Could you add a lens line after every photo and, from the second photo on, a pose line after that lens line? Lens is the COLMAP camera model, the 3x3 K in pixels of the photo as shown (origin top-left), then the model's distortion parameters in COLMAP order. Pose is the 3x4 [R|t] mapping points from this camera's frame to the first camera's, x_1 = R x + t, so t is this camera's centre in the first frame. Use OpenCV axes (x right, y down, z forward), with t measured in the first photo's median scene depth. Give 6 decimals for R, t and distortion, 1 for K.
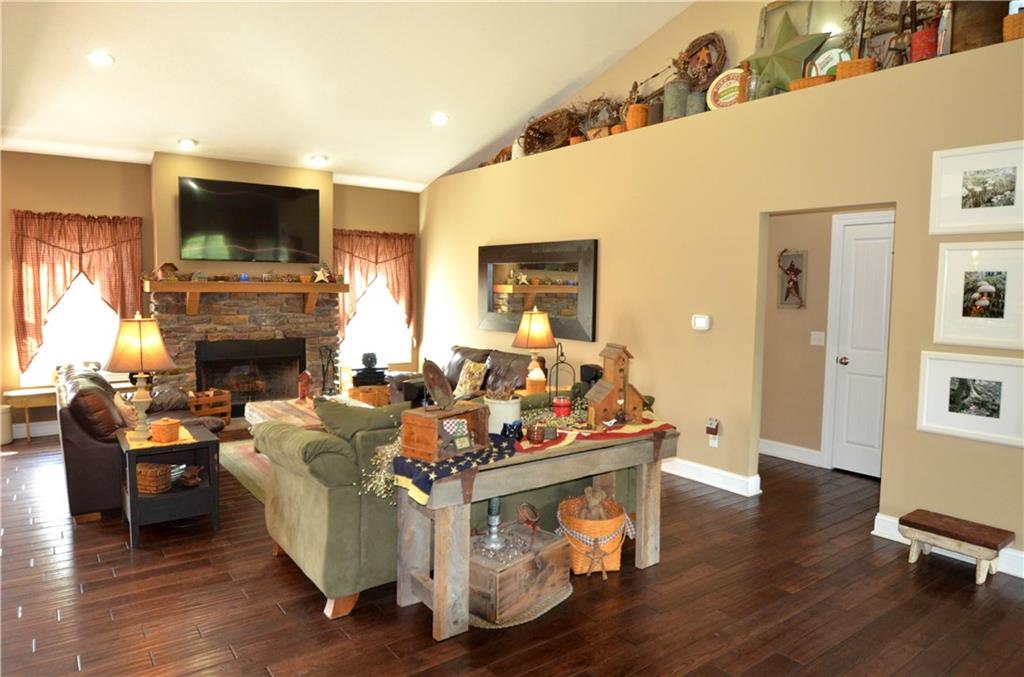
lens RADIAL K [[650.6, 0, 513.8], [0, 650.6, 341.2], [0, 0, 1]] dist [-0.031978, -0.000974]
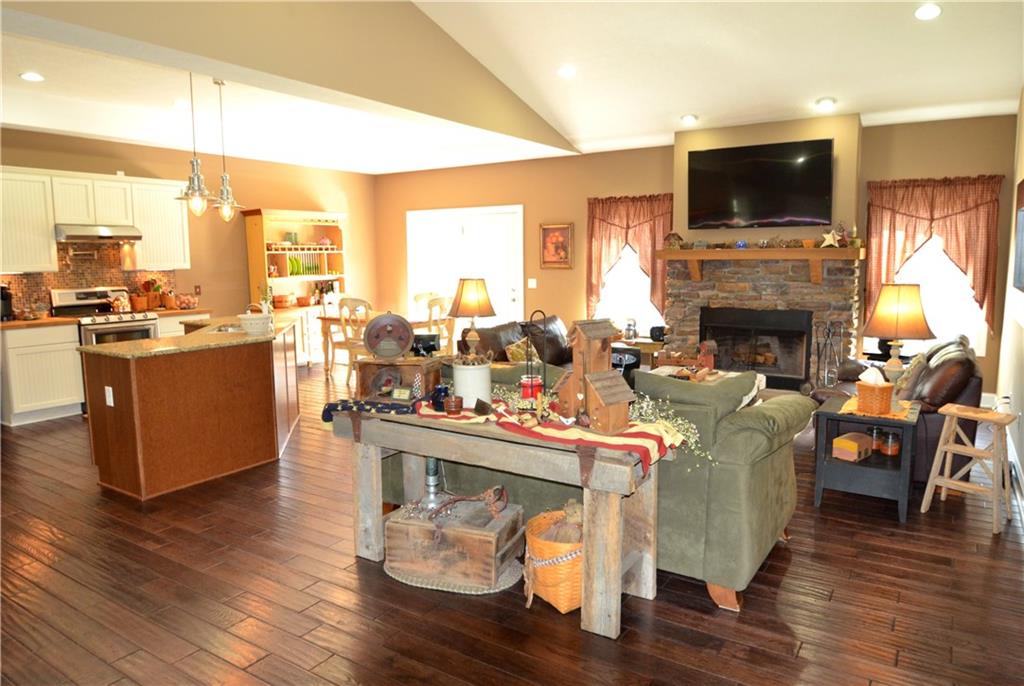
lens RADIAL K [[670.1, 0, 516.1], [0, 670.1, 336.4], [0, 0, 1]] dist [-0.026194, 0.002665]
pose [[0.353600, 0.093382, -0.930724, 0.465805], [-0.065424, 0.995037, 0.074979, -0.014918], [0.933106, 0.034379, 0.357955, 0.363066]]
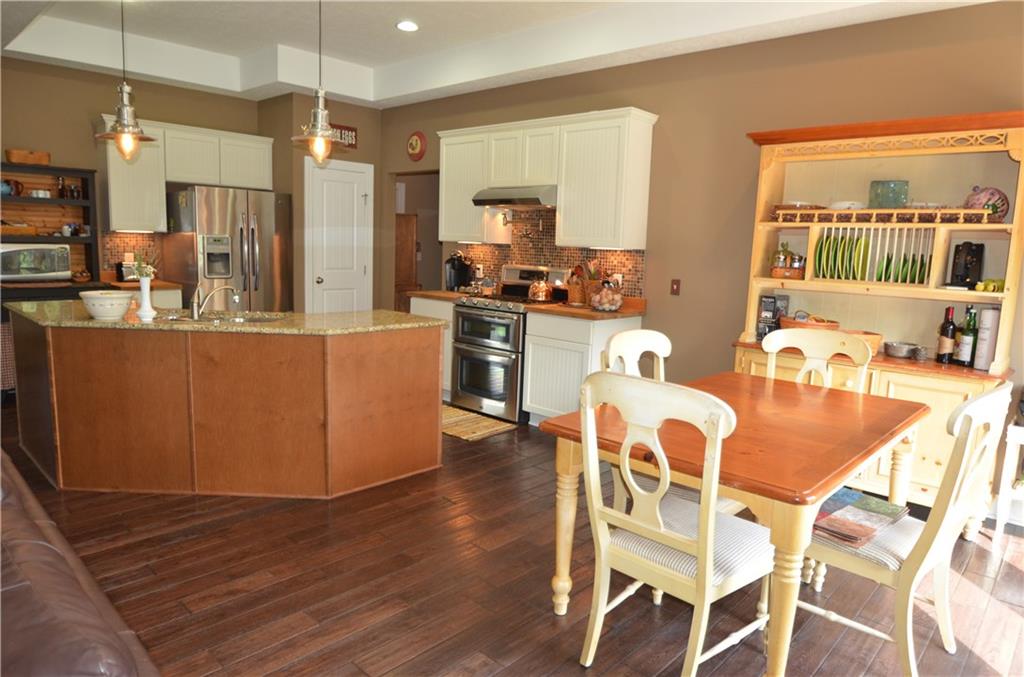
lens RADIAL K [[650.6, 0, 511.7], [0, 650.6, 335.9], [0, 0, 1]] dist [-0.031978, -0.000974]
pose [[-0.982184, -0.022372, -0.186586, -0.645809], [-0.064394, 0.972844, 0.222322, -0.068220], [0.176545, 0.230377, -0.956953, 0.954792]]
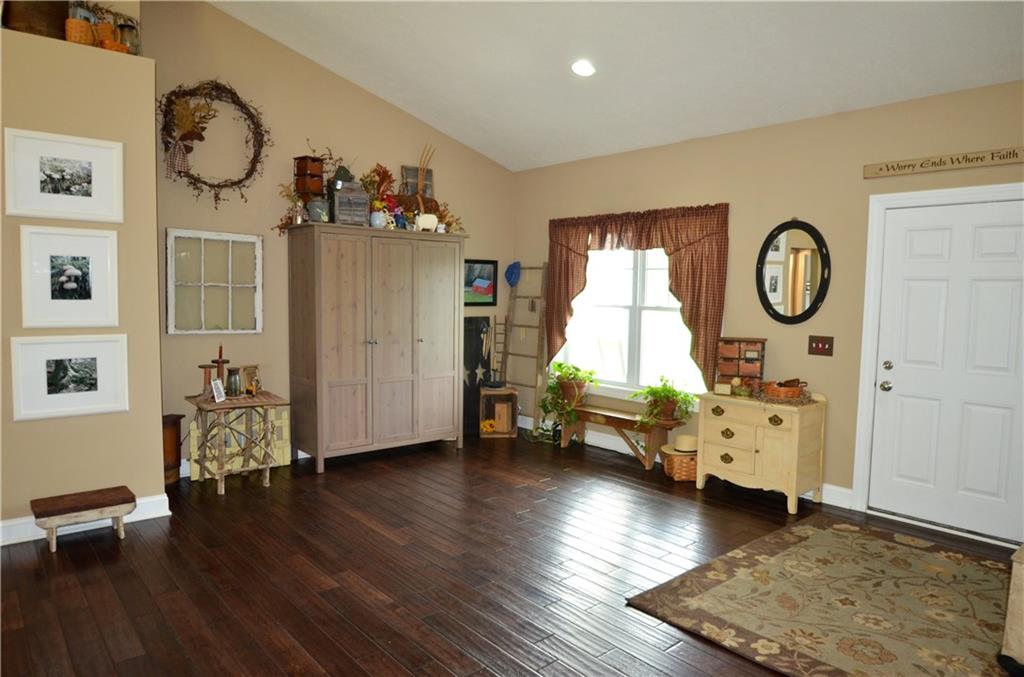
lens RADIAL K [[650.6, 0, 512.2], [0, 650.6, 338.5], [0, 0, 1]] dist [-0.031978, -0.000974]
pose [[-0.072737, -0.087444, 0.993510, -0.137775], [0.066536, 0.993504, 0.092314, -0.008223], [-0.995129, 0.072819, -0.066446, 0.127609]]
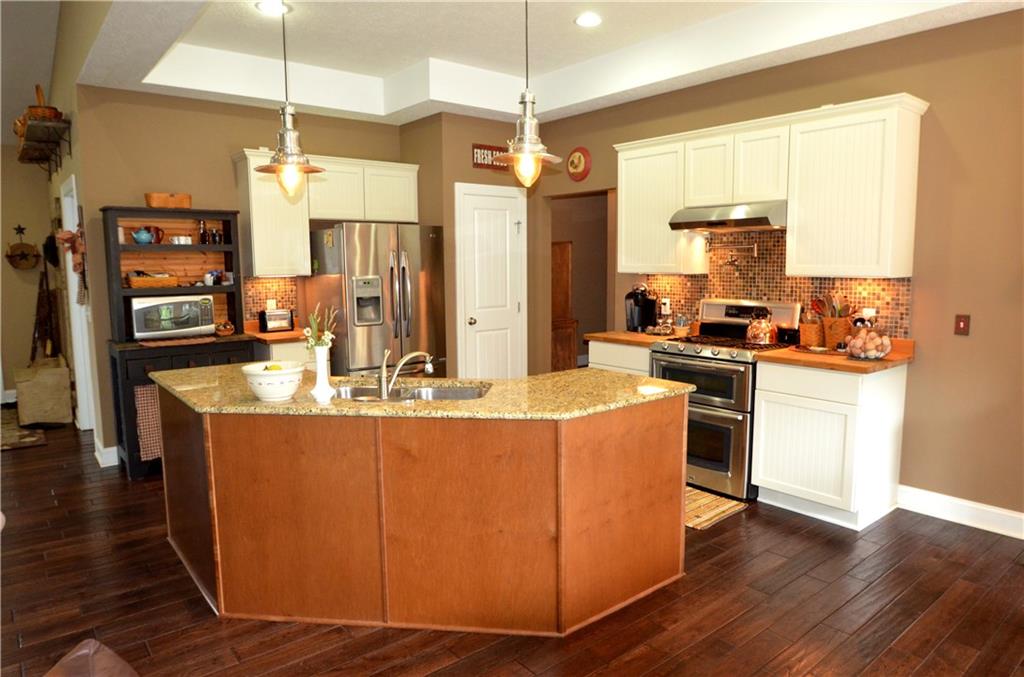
lens RADIAL K [[650.6, 0, 514.7], [0, 650.6, 337.5], [0, 0, 1]] dist [-0.031978, -0.000974]
pose [[-0.998950, 0.000804, -0.045811, -0.549714], [-0.008452, 0.979452, 0.201498, -0.067838], [0.045032, 0.201673, -0.978417, 0.789920]]
